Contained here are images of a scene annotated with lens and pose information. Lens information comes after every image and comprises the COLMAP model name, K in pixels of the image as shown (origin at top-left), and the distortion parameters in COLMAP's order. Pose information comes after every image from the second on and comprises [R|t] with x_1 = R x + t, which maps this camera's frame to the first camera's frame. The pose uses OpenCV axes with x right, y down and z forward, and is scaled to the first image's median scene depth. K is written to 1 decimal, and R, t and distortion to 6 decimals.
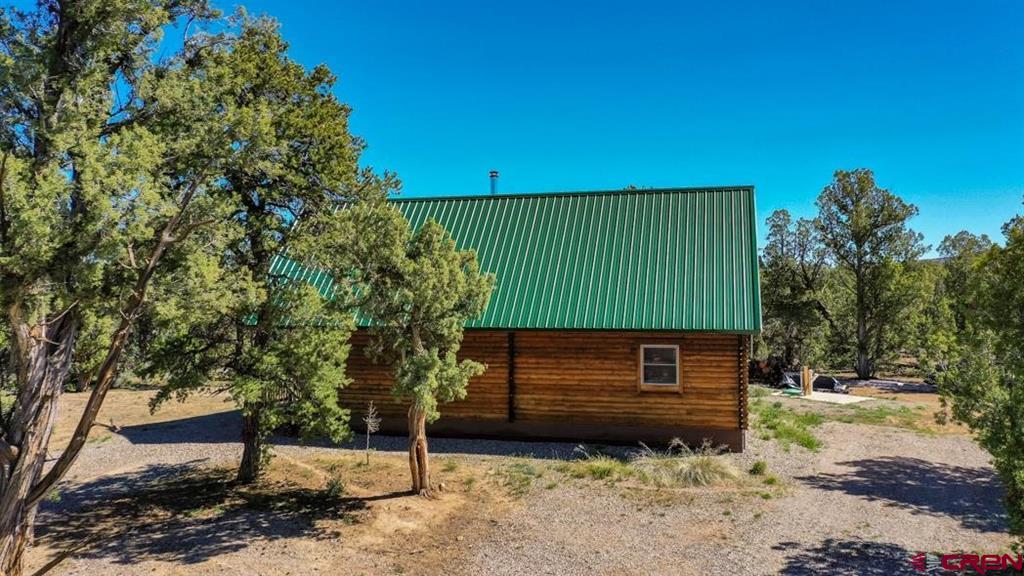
lens RADIAL K [[831.9, 0, 513.2], [0, 831.9, 287.1], [0, 0, 1]] dist [0.019093, 0.001435]
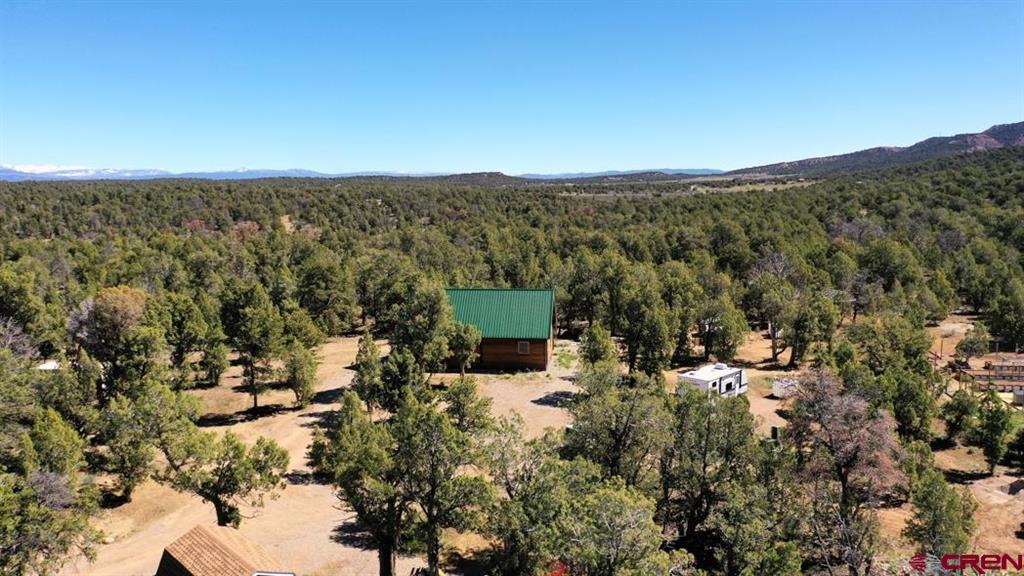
lens RADIAL K [[831.9, 0, 511.8], [0, 831.9, 288.5], [0, 0, 1]] dist [0.019093, 0.001435]
pose [[0.993687, -0.019403, 0.110500, -0.286335], [0.004880, 0.991475, 0.130208, -0.676728], [-0.112085, -0.128847, 0.985310, -2.694890]]
